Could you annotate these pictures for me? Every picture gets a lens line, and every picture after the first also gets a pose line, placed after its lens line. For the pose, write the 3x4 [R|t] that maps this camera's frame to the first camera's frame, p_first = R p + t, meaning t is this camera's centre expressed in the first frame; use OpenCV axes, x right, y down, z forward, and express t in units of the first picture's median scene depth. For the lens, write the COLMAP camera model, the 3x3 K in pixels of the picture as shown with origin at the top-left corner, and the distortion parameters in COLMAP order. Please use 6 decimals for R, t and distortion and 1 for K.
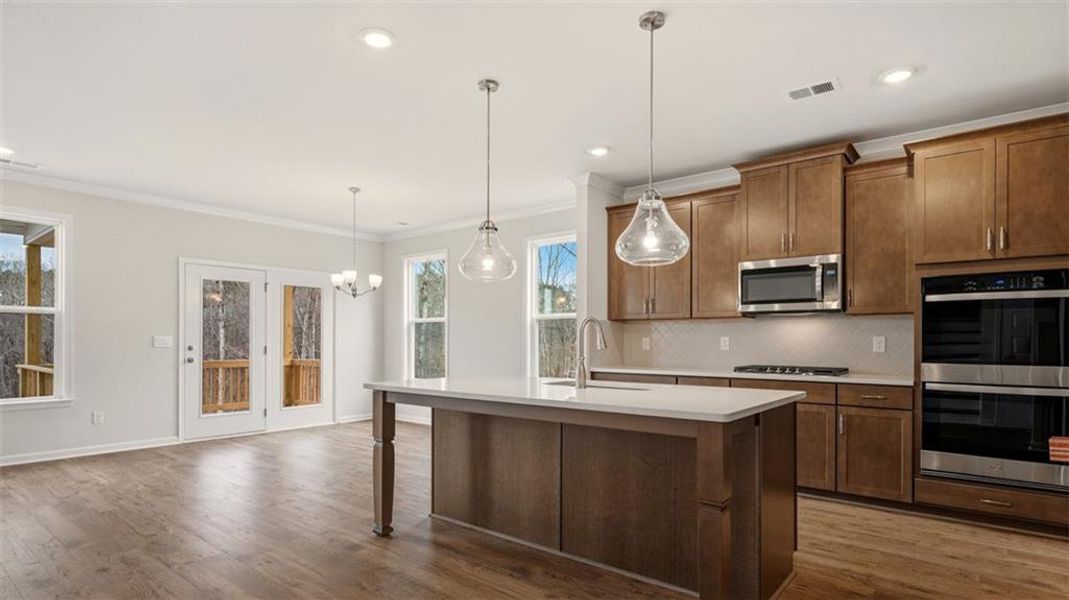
lens RADIAL K [[548.6, 0, 541.5], [0, 548.6, 340.3], [0, 0, 1]] dist [0.000157, 0.000597]
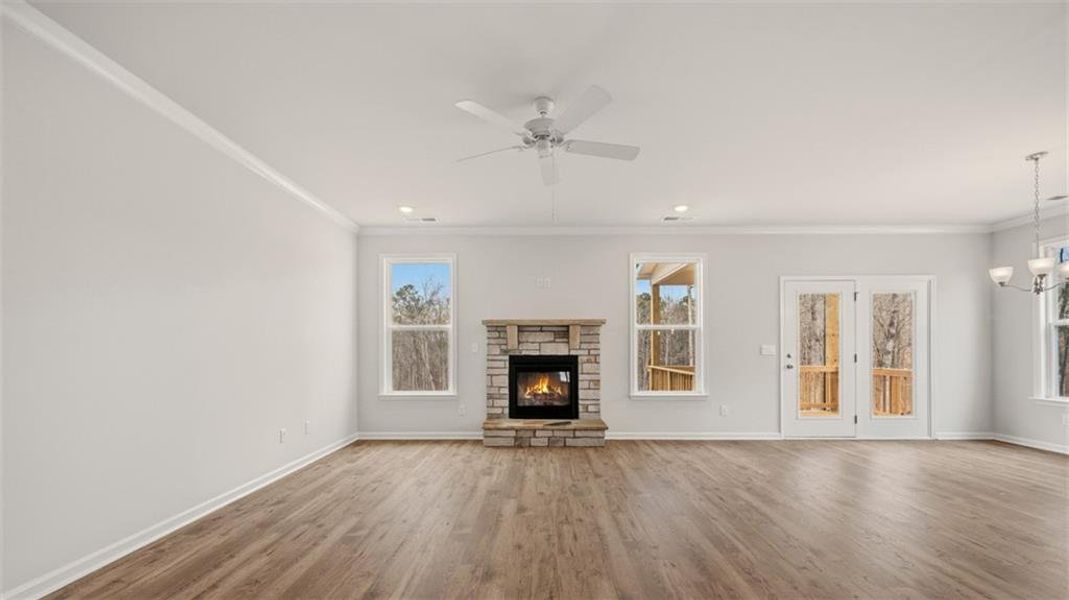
lens RADIAL K [[419.8, 0, 536.3], [0, 419.8, 346.4], [0, 0, 1]] dist [-0.001186, -0.000214]
pose [[0.615765, -0.009317, -0.787875, -0.389820], [0.004833, 0.999956, -0.008047, -0.000907], [0.787915, 0.001148, 0.615783, 0.080802]]
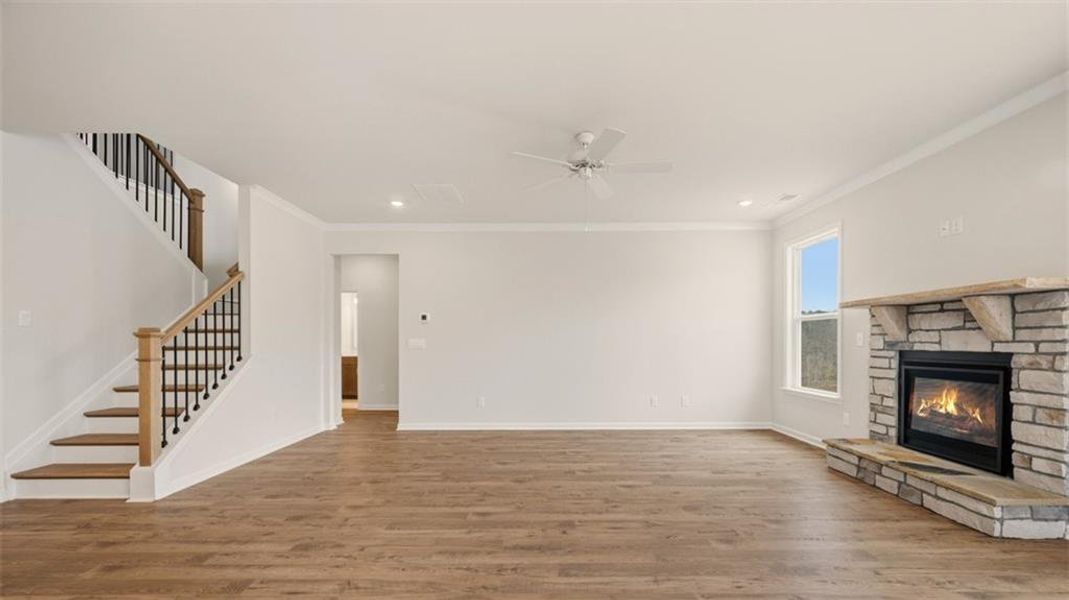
lens RADIAL K [[419.8, 0, 536.3], [0, 419.8, 346.4], [0, 0, 1]] dist [-0.001186, -0.000214]
pose [[-0.781334, 0.005441, -0.624090, -0.344354], [0.001015, 0.999972, 0.007448, 0.000093], [0.624113, 0.005186, -0.781317, 0.958908]]
